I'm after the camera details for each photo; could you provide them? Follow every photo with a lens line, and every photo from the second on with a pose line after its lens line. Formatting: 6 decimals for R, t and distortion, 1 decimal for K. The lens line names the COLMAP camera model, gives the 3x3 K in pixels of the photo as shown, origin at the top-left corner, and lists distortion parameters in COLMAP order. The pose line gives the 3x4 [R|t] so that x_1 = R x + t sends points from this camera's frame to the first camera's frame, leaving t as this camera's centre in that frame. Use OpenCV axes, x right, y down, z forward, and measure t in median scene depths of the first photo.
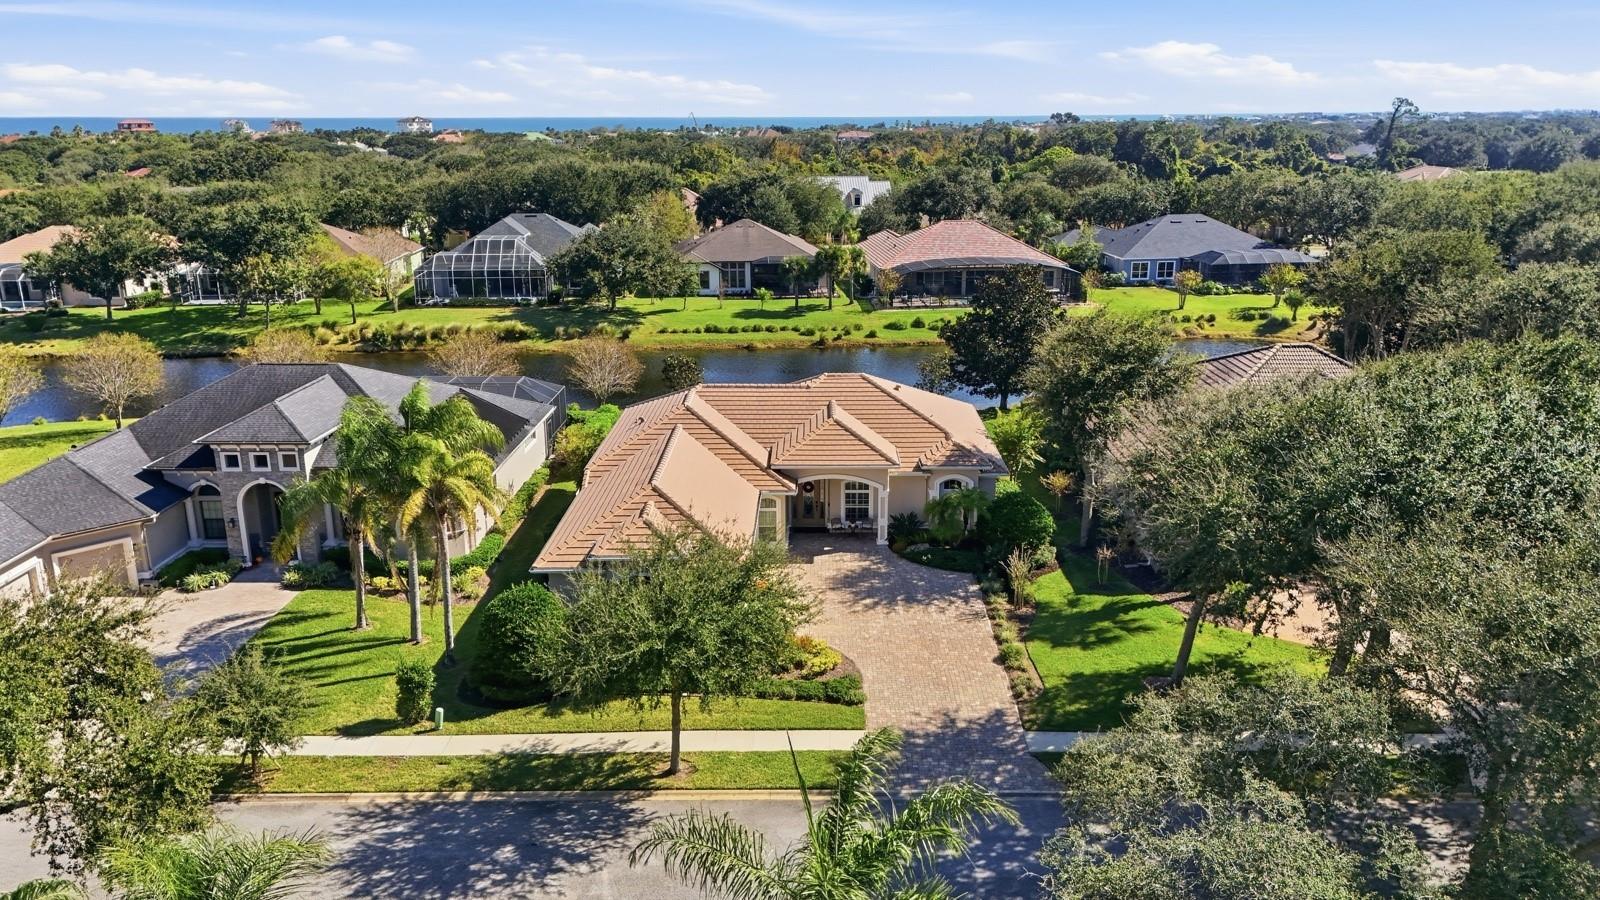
lens RADIAL K [[1185.1, 0, 792.2], [0, 1185.1, 440.6], [0, 0, 1]] dist [0.042223, -0.011751]
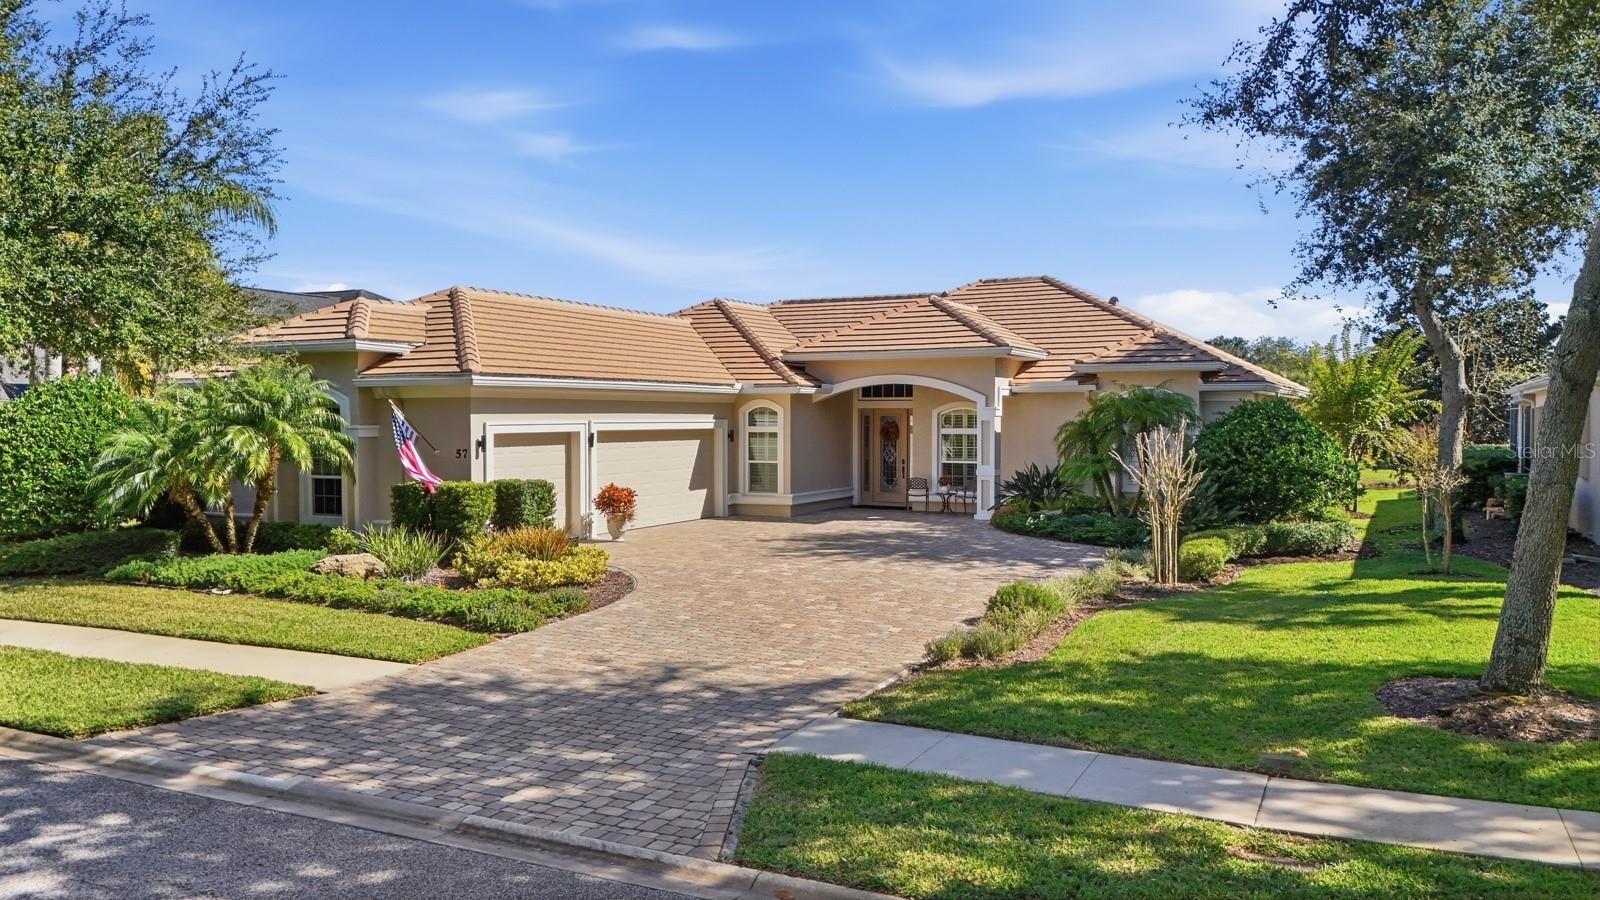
lens RADIAL K [[1185.1, 0, 800.2], [0, 1185.1, 447.2], [0, 0, 1]] dist [0.042223, -0.011751]
pose [[0.900845, 0.018187, -0.433760, 0.227246], [-0.119582, 0.970868, -0.207642, 0.175001], [0.417348, 0.238923, 0.876776, 0.534993]]
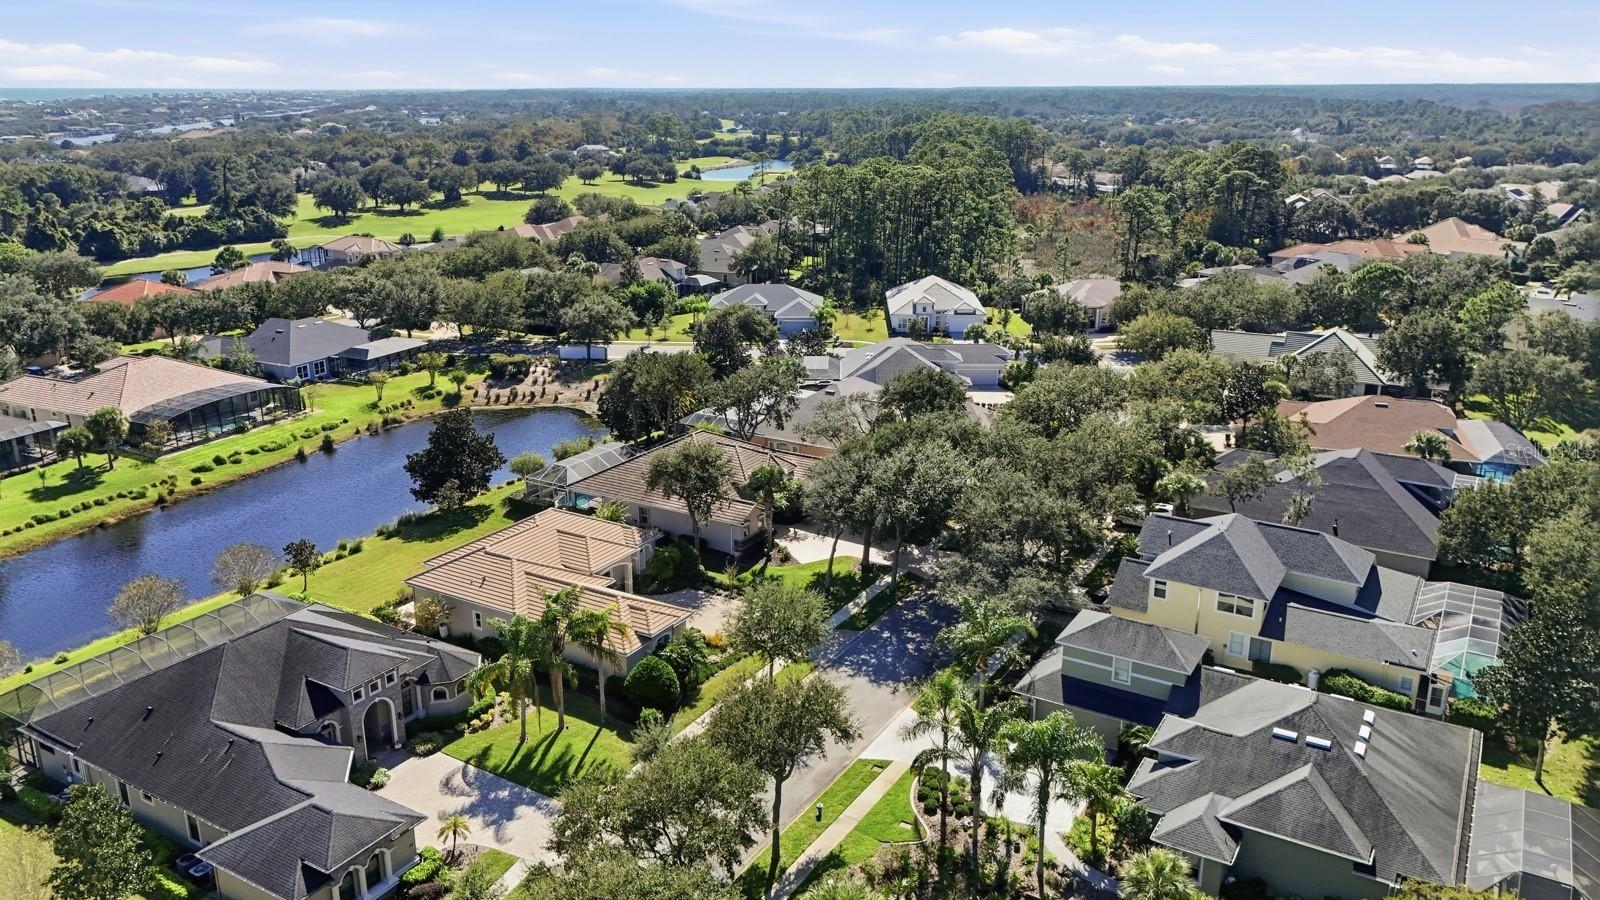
lens RADIAL K [[1185.1, 0, 810.9], [0, 1185.1, 455.3], [0, 0, 1]] dist [0.042223, -0.011751]
pose [[0.493332, -0.255943, 0.831334, -1.270757], [0.228849, 0.960251, 0.159828, -0.349145], [-0.839197, 0.111402, 0.532296, -0.227334]]
